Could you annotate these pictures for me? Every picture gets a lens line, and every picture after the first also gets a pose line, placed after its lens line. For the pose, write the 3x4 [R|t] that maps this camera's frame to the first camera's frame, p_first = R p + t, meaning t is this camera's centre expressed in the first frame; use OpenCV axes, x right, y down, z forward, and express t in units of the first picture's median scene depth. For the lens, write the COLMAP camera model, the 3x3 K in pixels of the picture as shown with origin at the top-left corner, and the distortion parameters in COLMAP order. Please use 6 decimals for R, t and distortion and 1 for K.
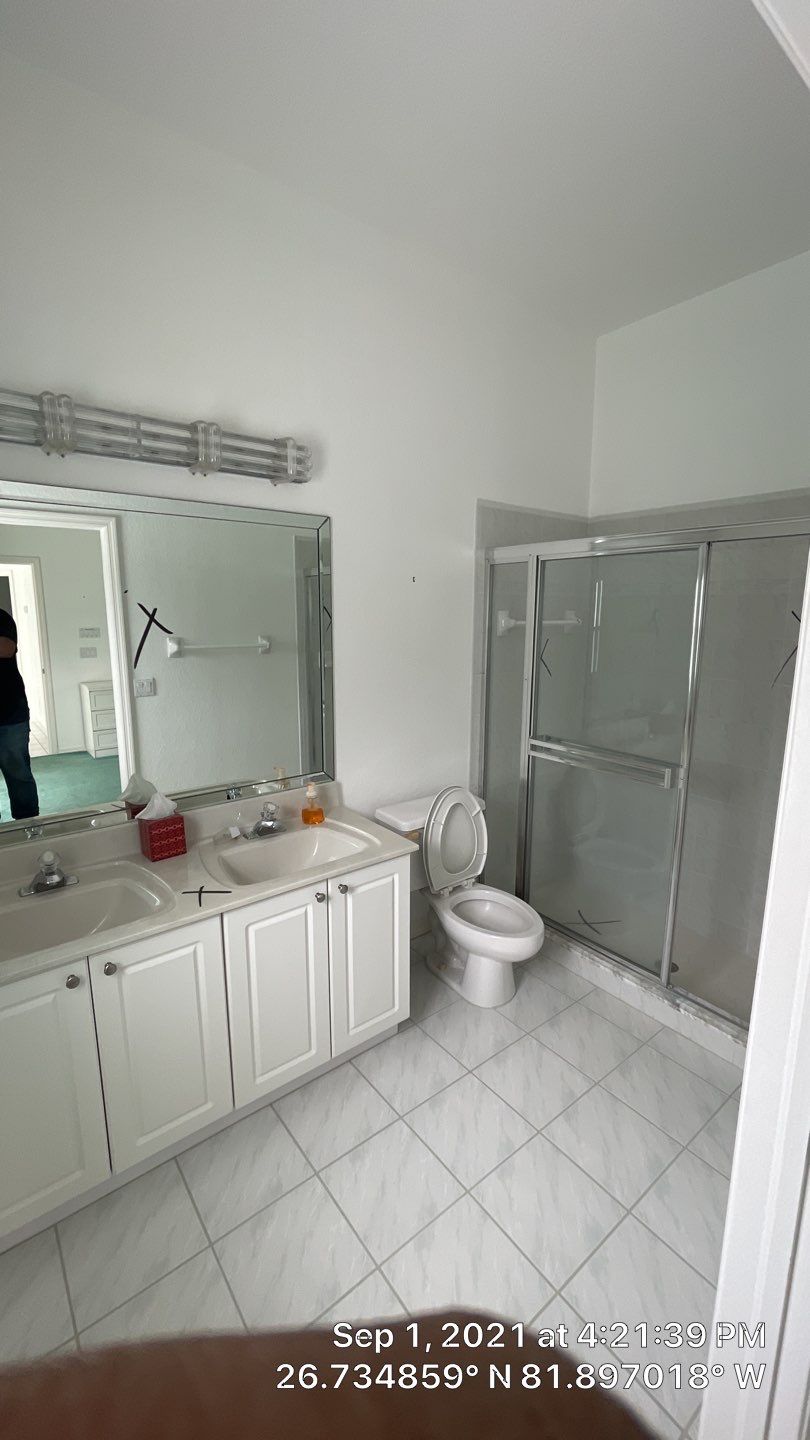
lens RADIAL K [[583.4, 0, 406.3], [0, 583.4, 714.3], [0, 0, 1]] dist [-0.005379, 0.000717]
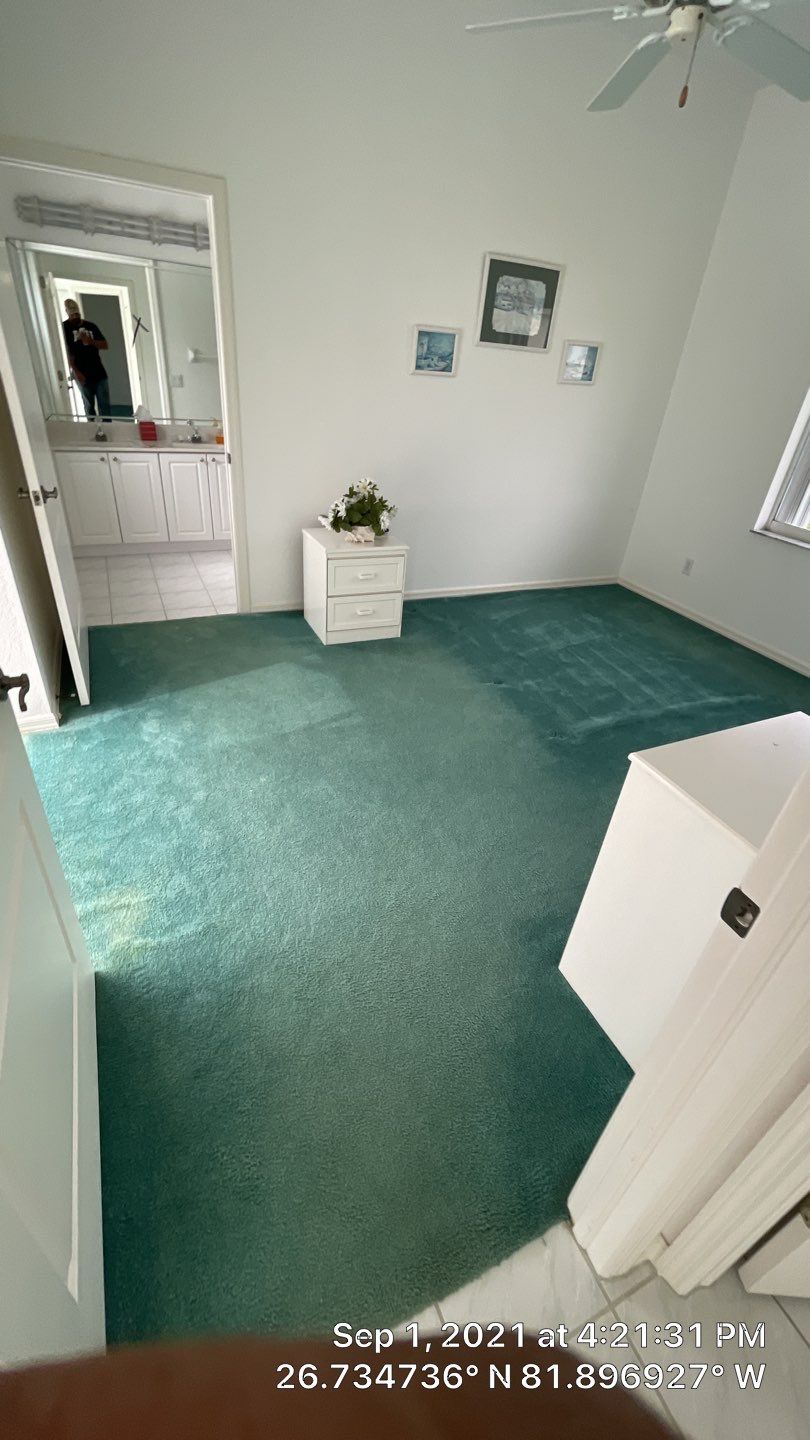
lens RADIAL K [[583.4, 0, 406.3], [0, 583.4, 714.3], [0, 0, 1]] dist [-0.005379, 0.000717]
pose [[0.969360, 0.187228, -0.159021, 1.133408], [-0.119859, 0.925568, 0.359107, 0.286589], [0.214420, -0.329044, 0.919649, -1.256895]]
